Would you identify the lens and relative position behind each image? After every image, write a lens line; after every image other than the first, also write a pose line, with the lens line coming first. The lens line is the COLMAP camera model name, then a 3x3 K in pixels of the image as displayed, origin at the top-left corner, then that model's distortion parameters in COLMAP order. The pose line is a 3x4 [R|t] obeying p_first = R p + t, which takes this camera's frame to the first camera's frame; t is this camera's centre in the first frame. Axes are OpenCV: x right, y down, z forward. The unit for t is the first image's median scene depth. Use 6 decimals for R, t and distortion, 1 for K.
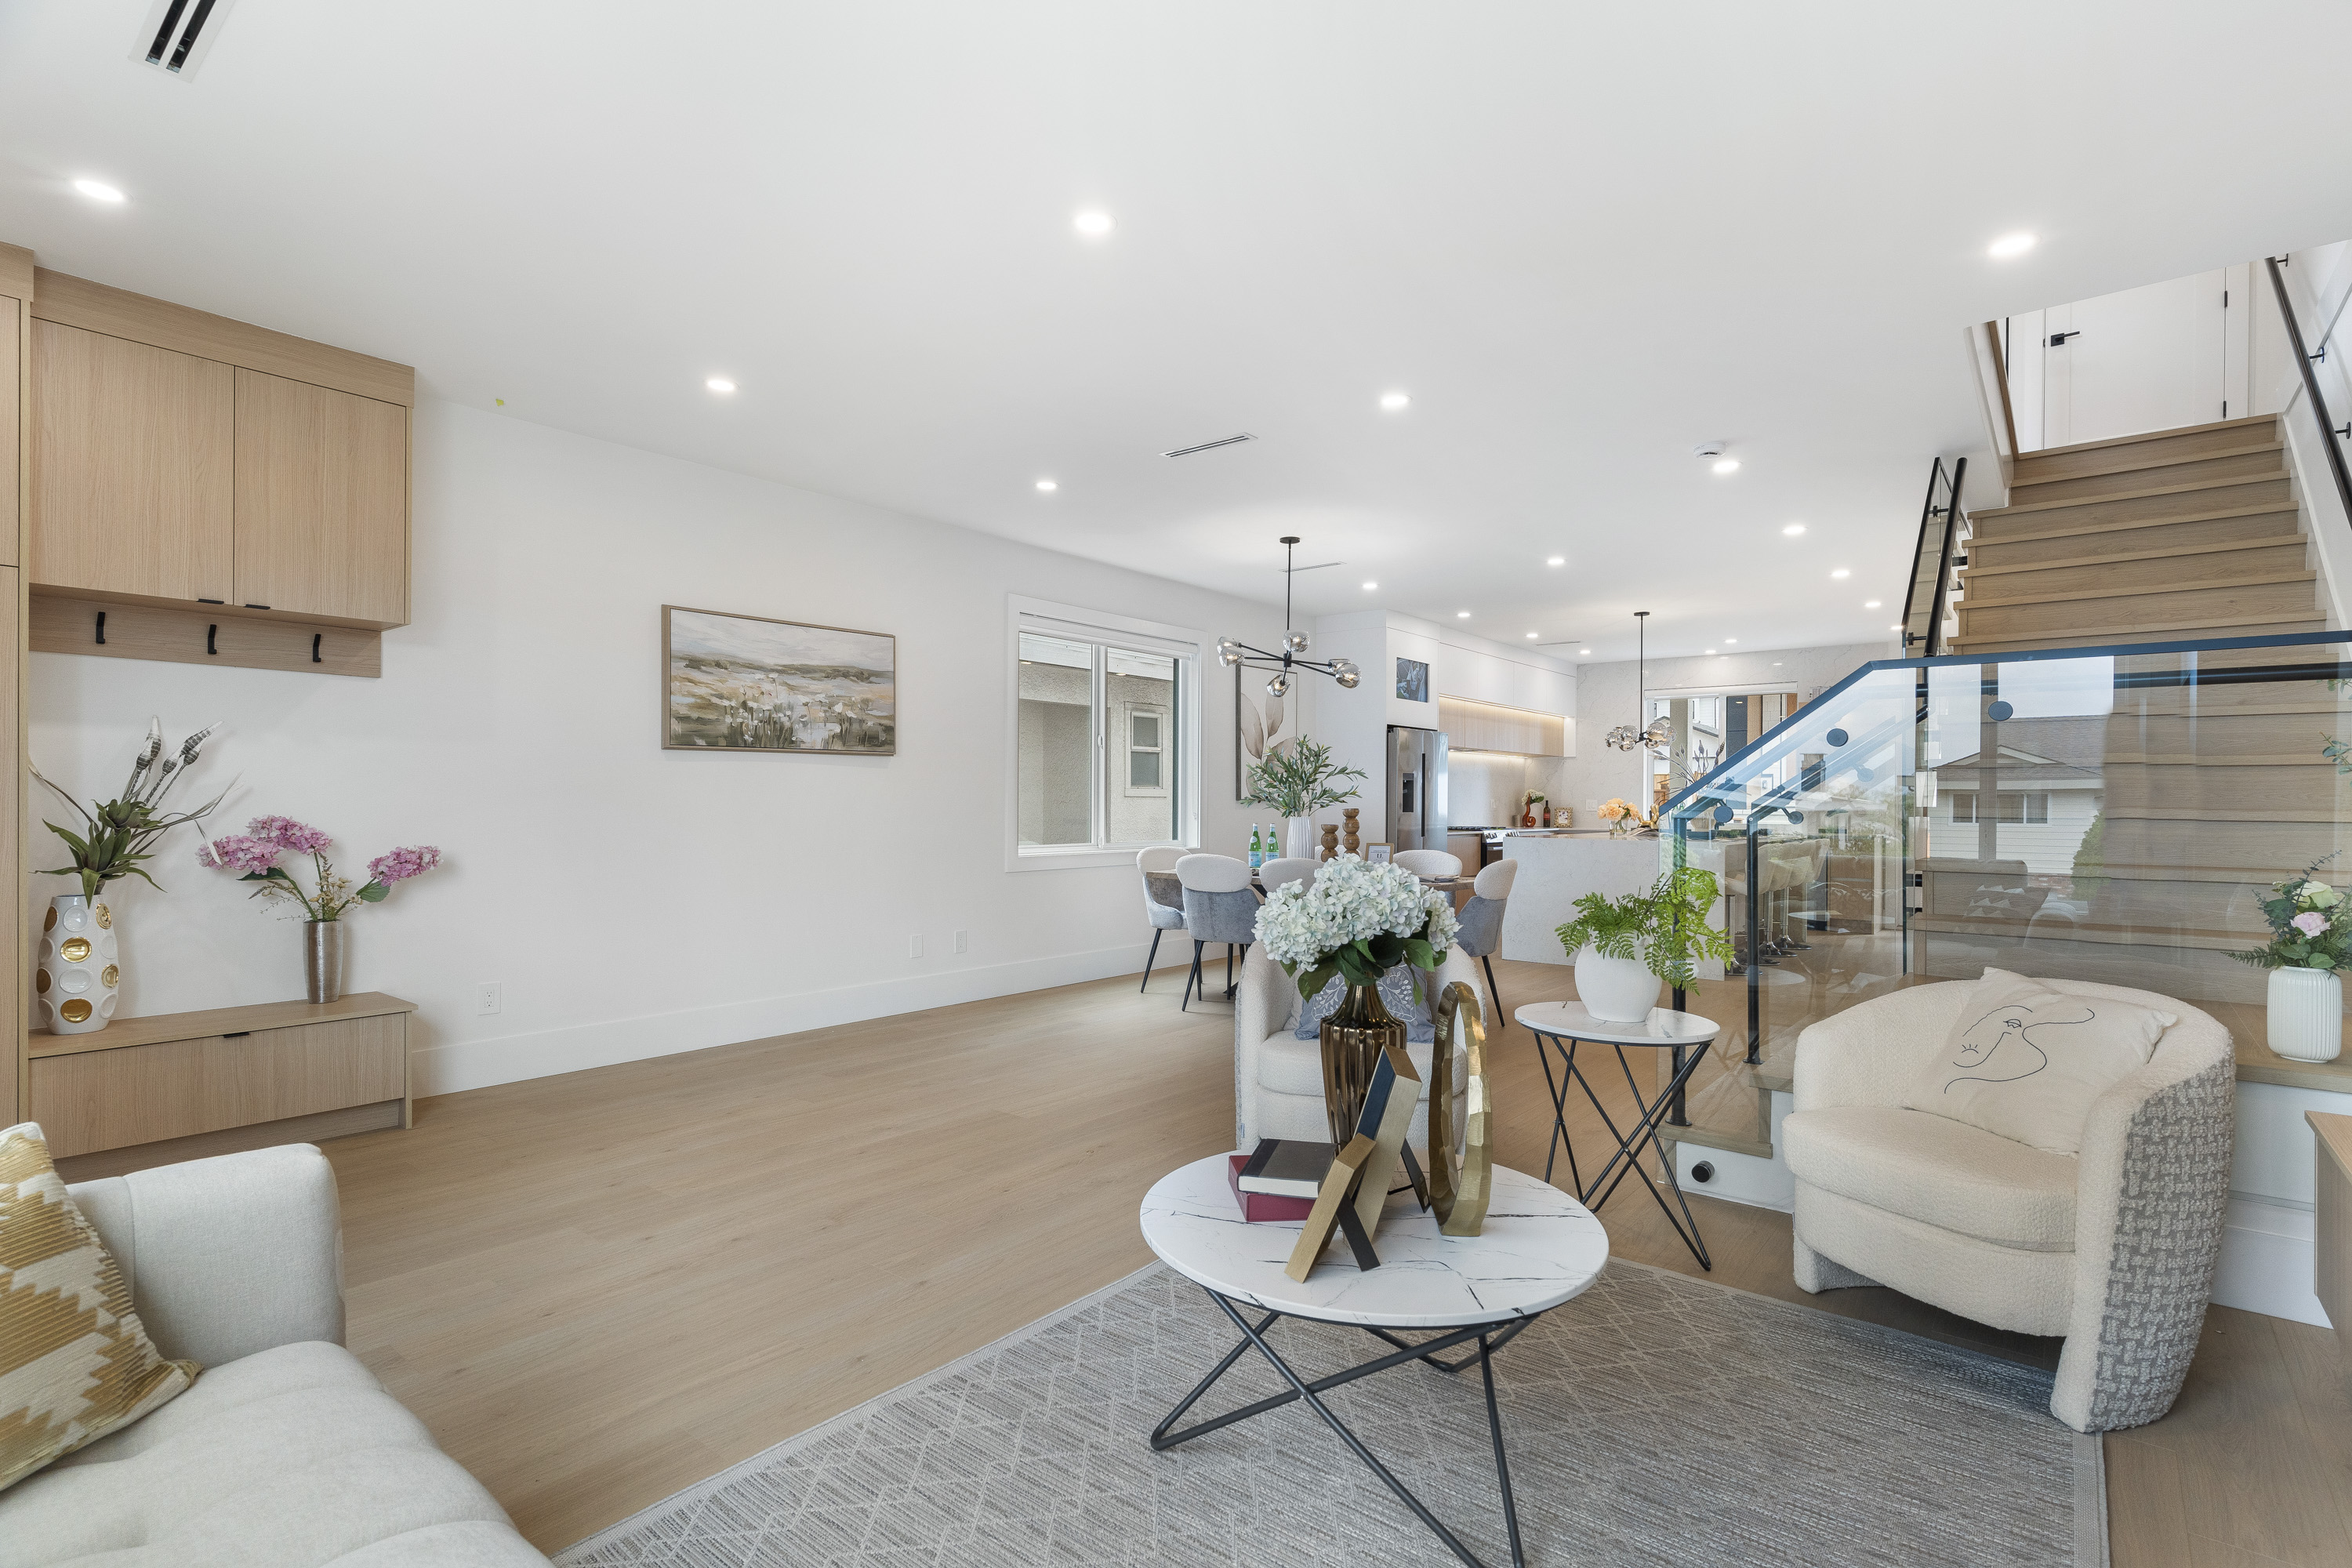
lens RADIAL K [[1134.7, 0, 1166.0], [0, 1134.7, 796.0], [0, 0, 1]] dist [0.005446, 0.000286]
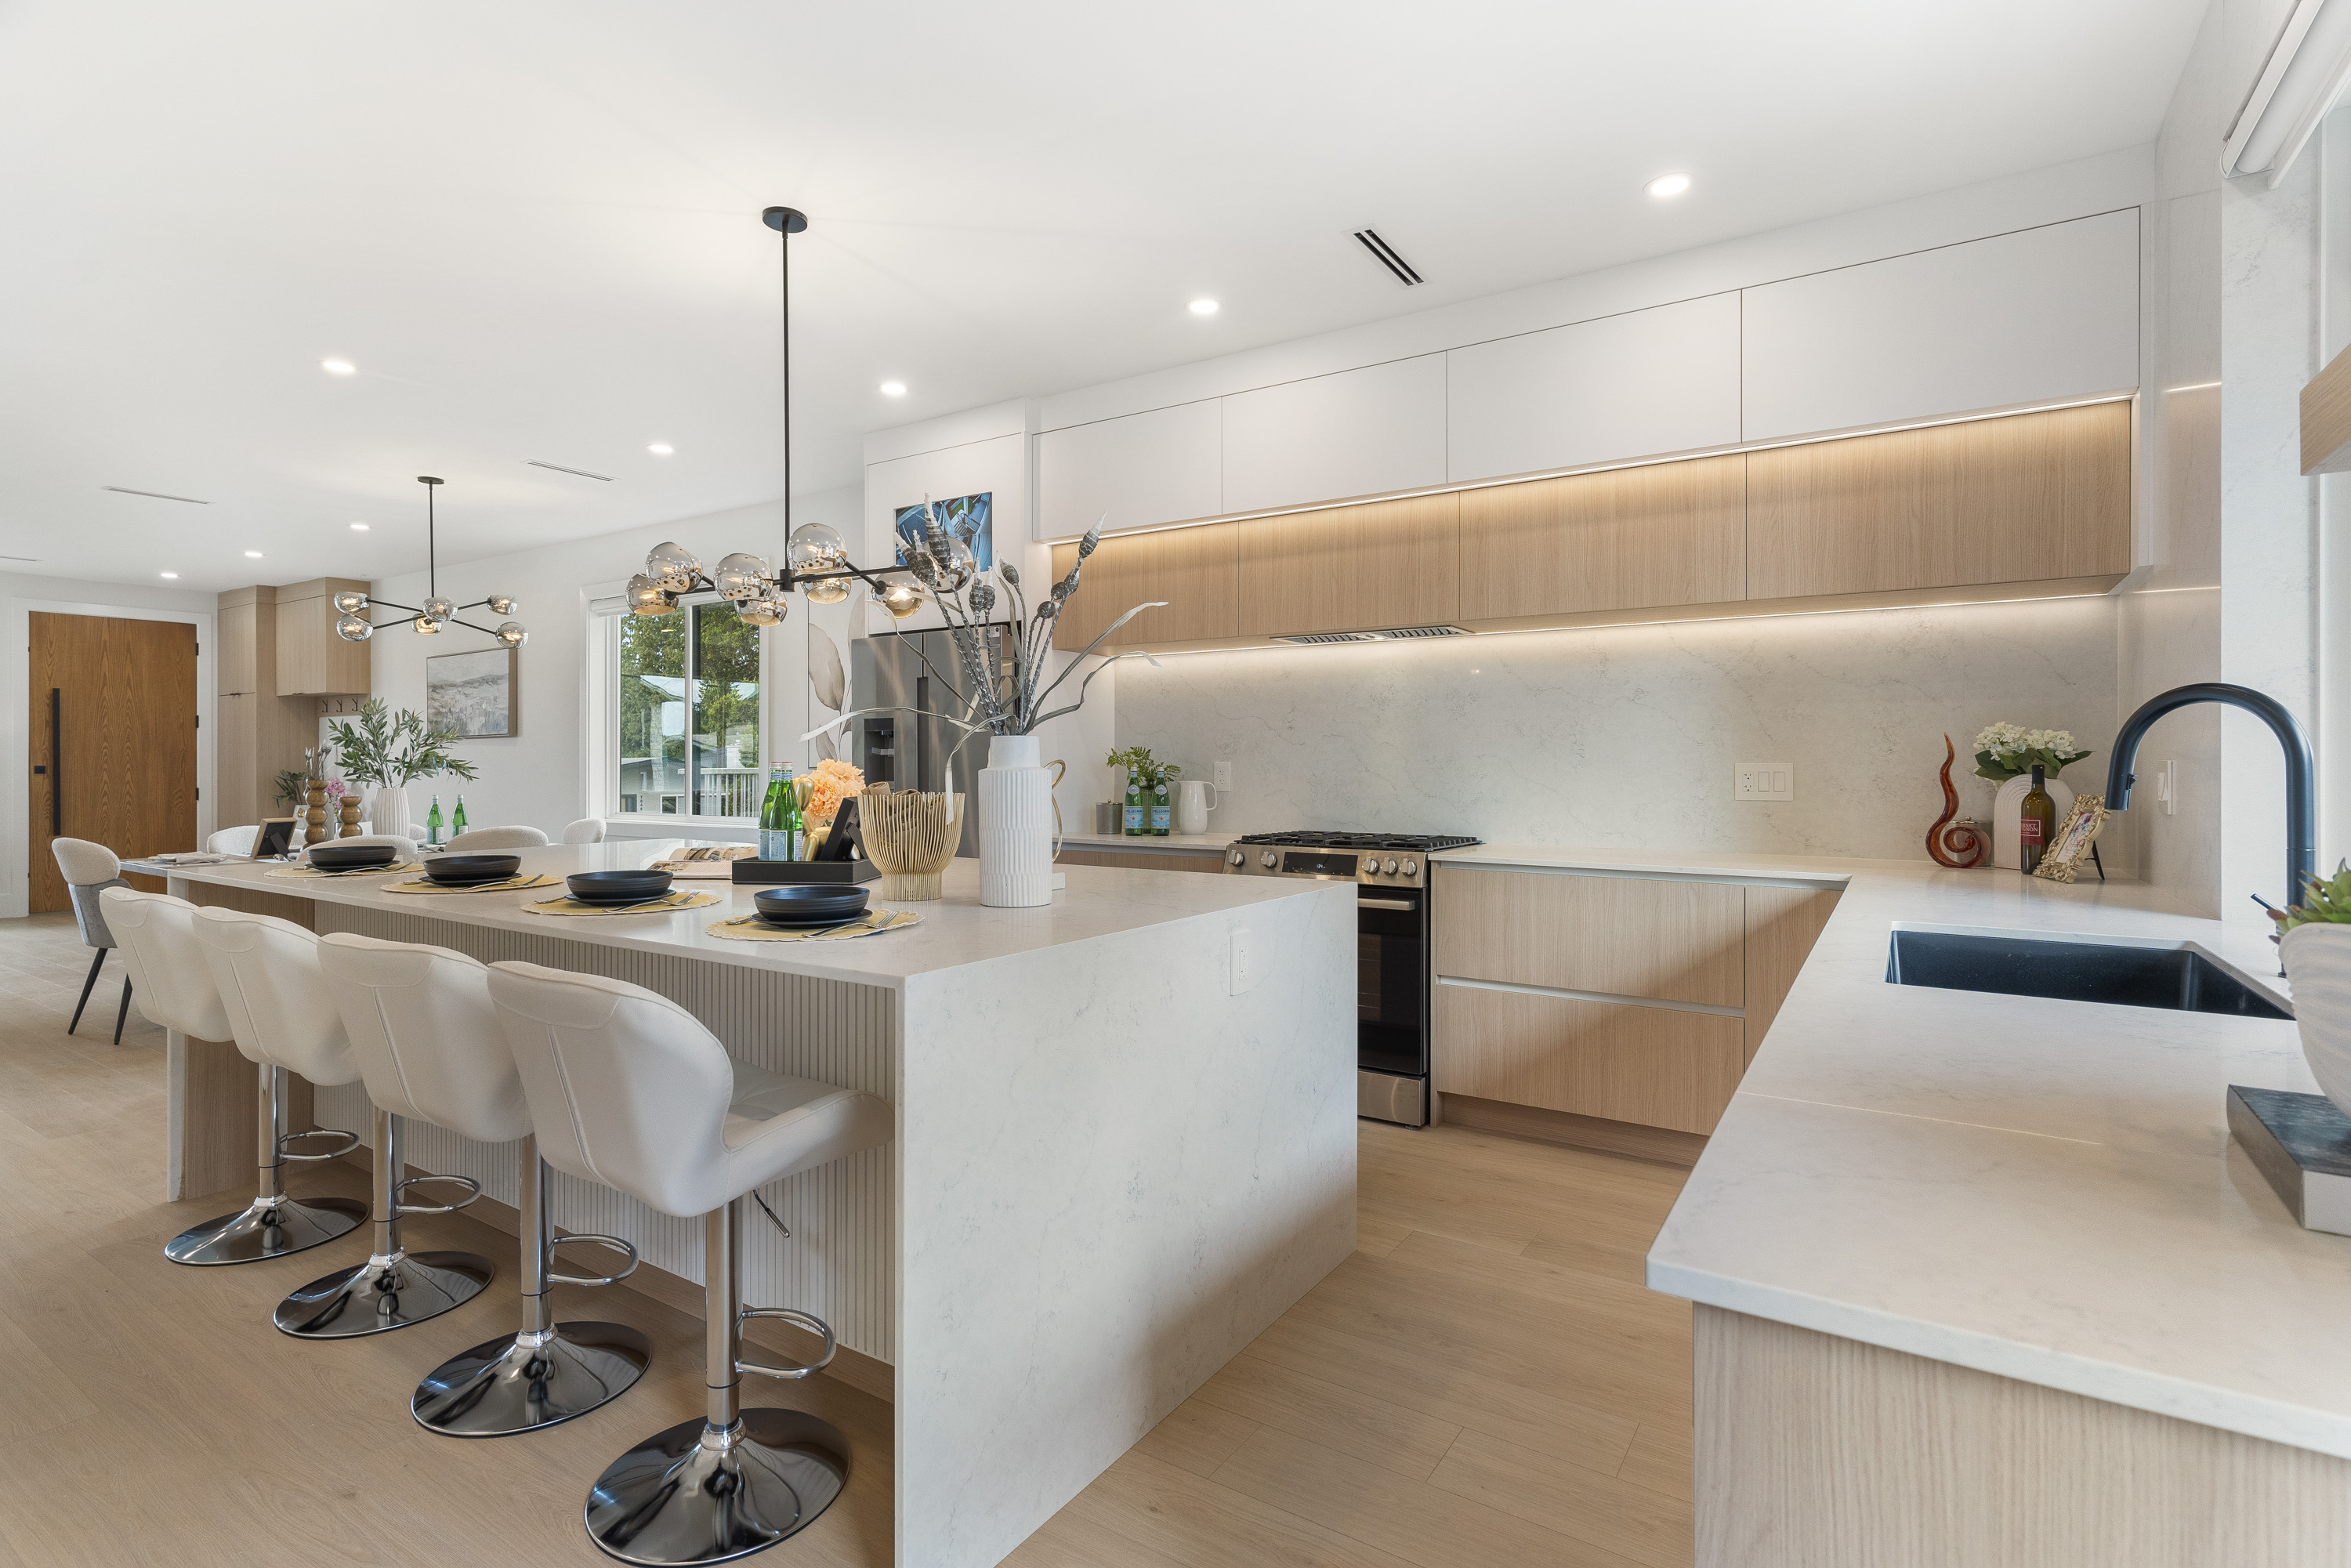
lens RADIAL K [[1134.1, 0, 1164.2], [0, 1134.1, 763.8], [0, 0, 1]] dist [0.005446, 0.000286]
pose [[0.116768, -0.003400, -0.993153, 1.239675], [0.005782, 0.999980, -0.002743, 0.004502], [0.993142, -0.005422, 0.116786, 1.682158]]
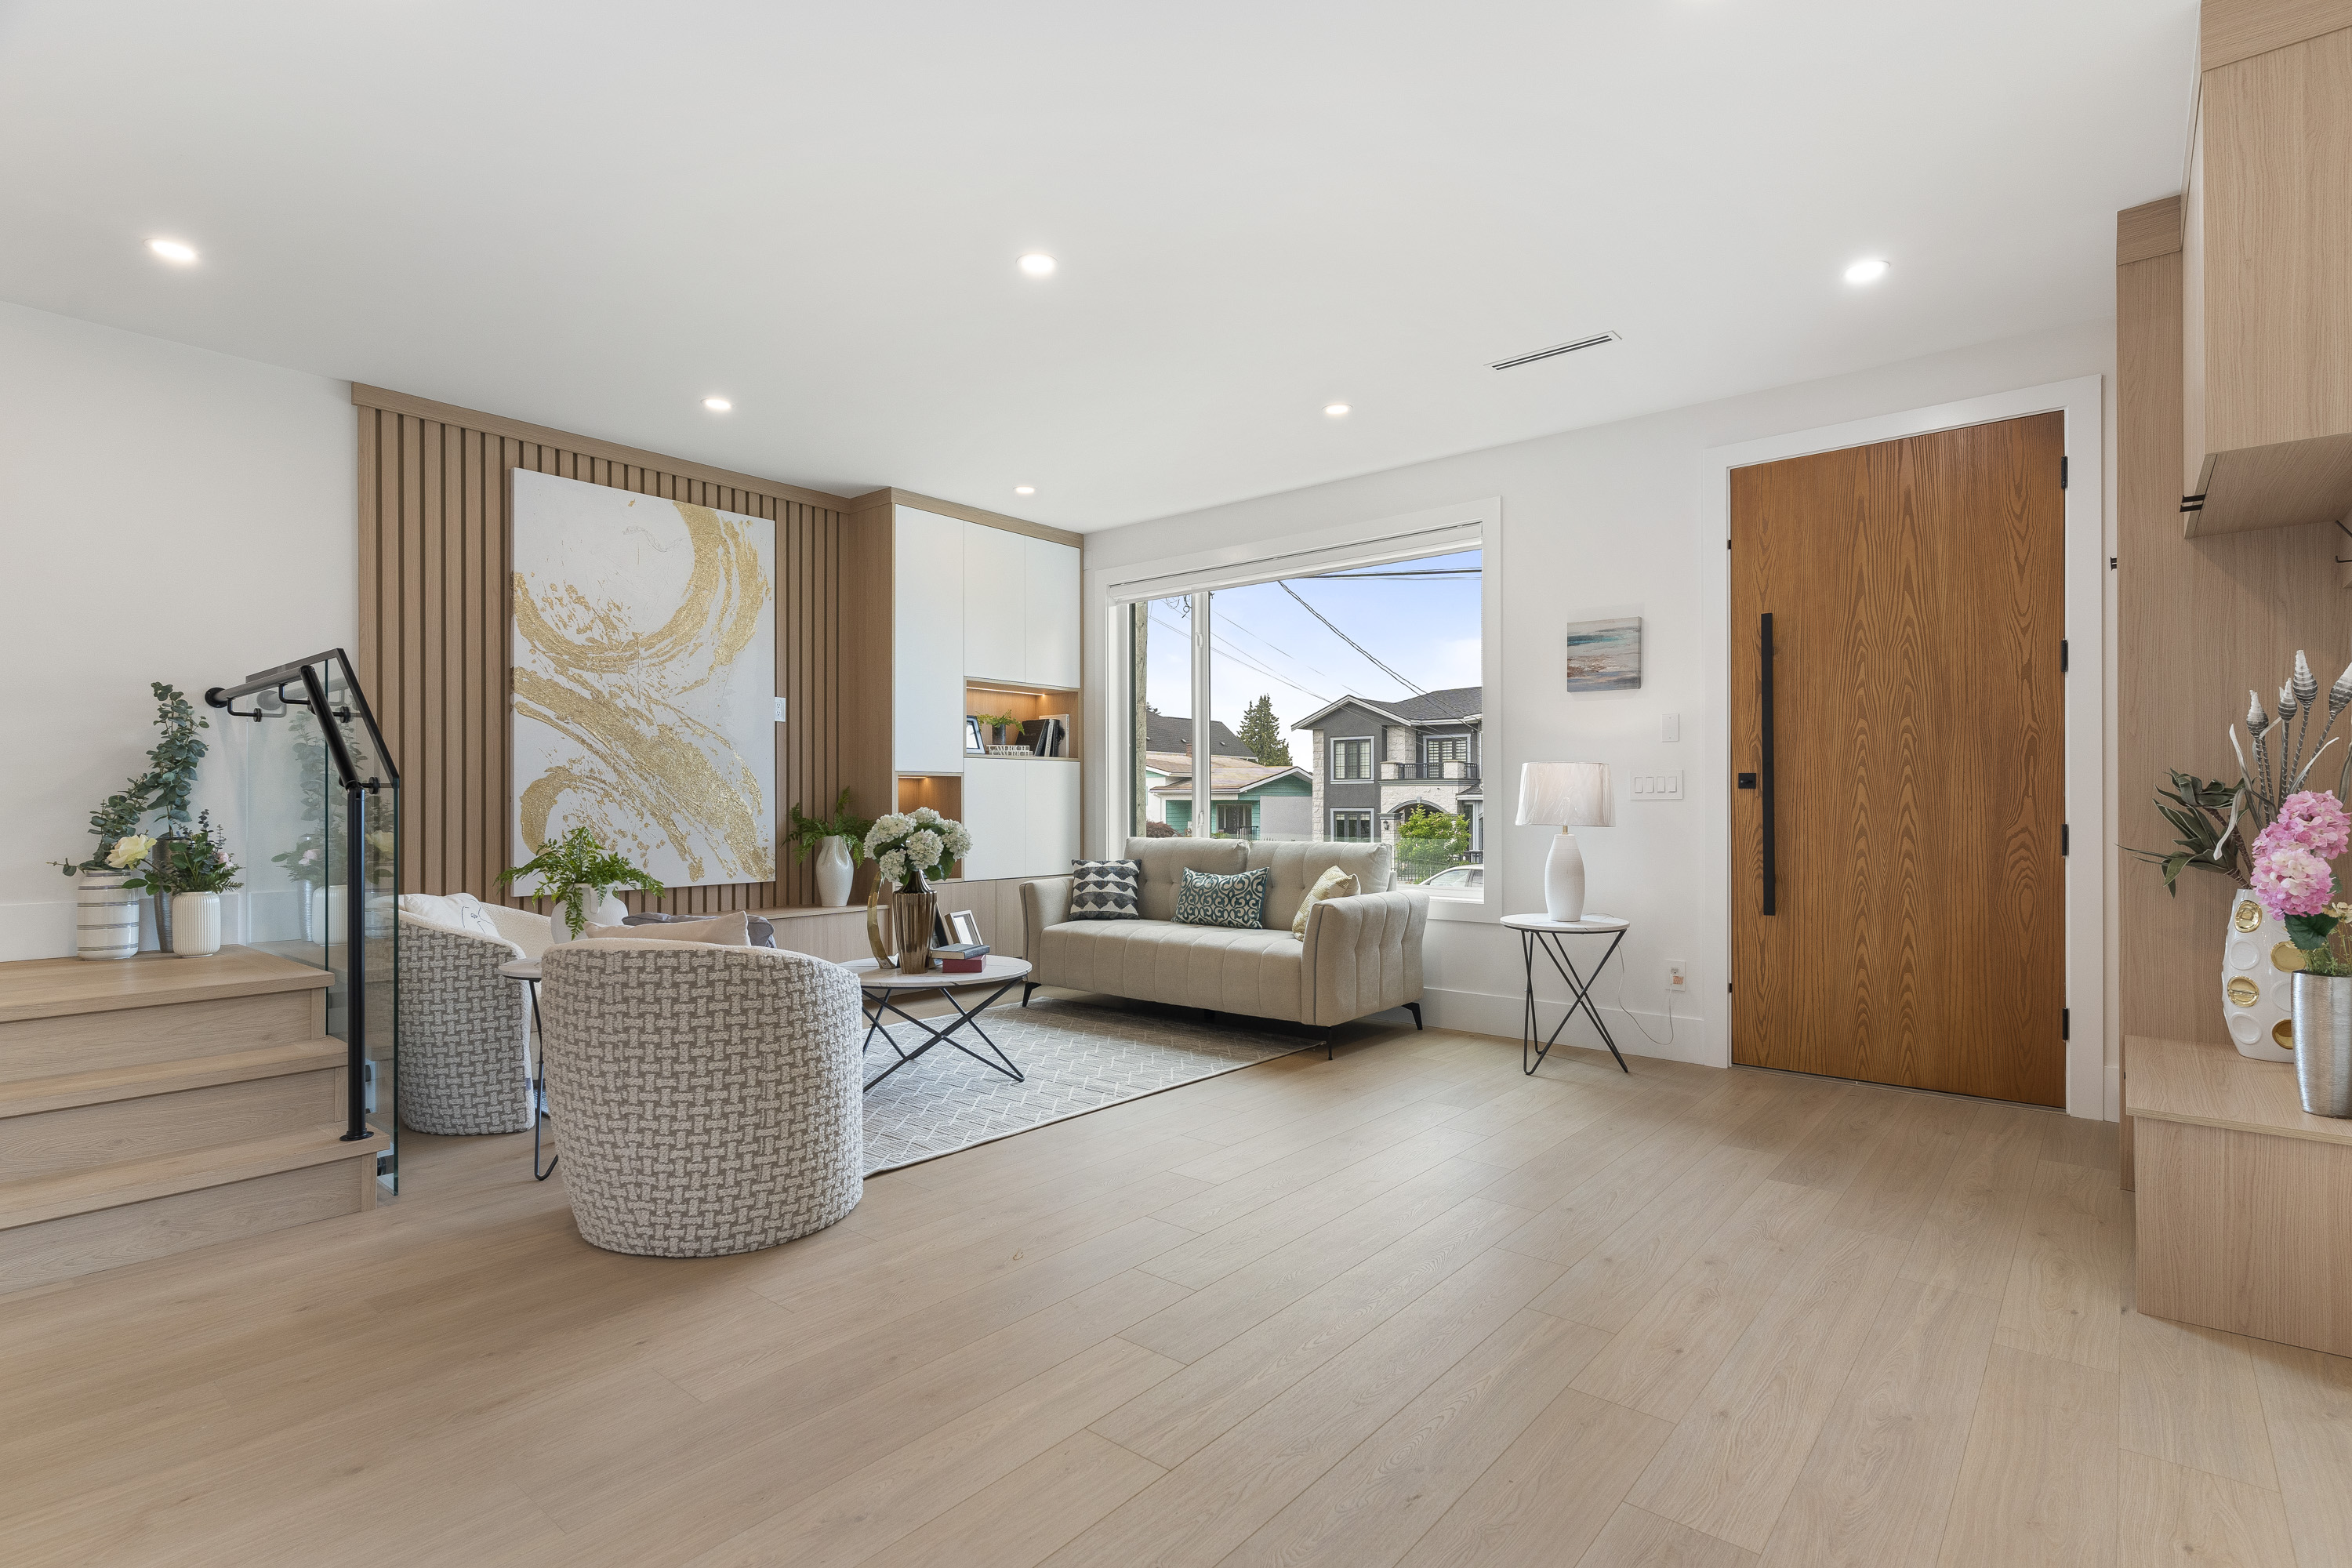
lens RADIAL K [[1134.7, 0, 1167.7], [0, 1134.7, 798.7], [0, 0, 1]] dist [0.005446, 0.000286]
pose [[-0.999978, -0.001932, 0.006329, -0.107469], [-0.001970, 0.999980, -0.006035, 0.017700], [-0.006317, -0.006047, -0.999962, 1.114492]]
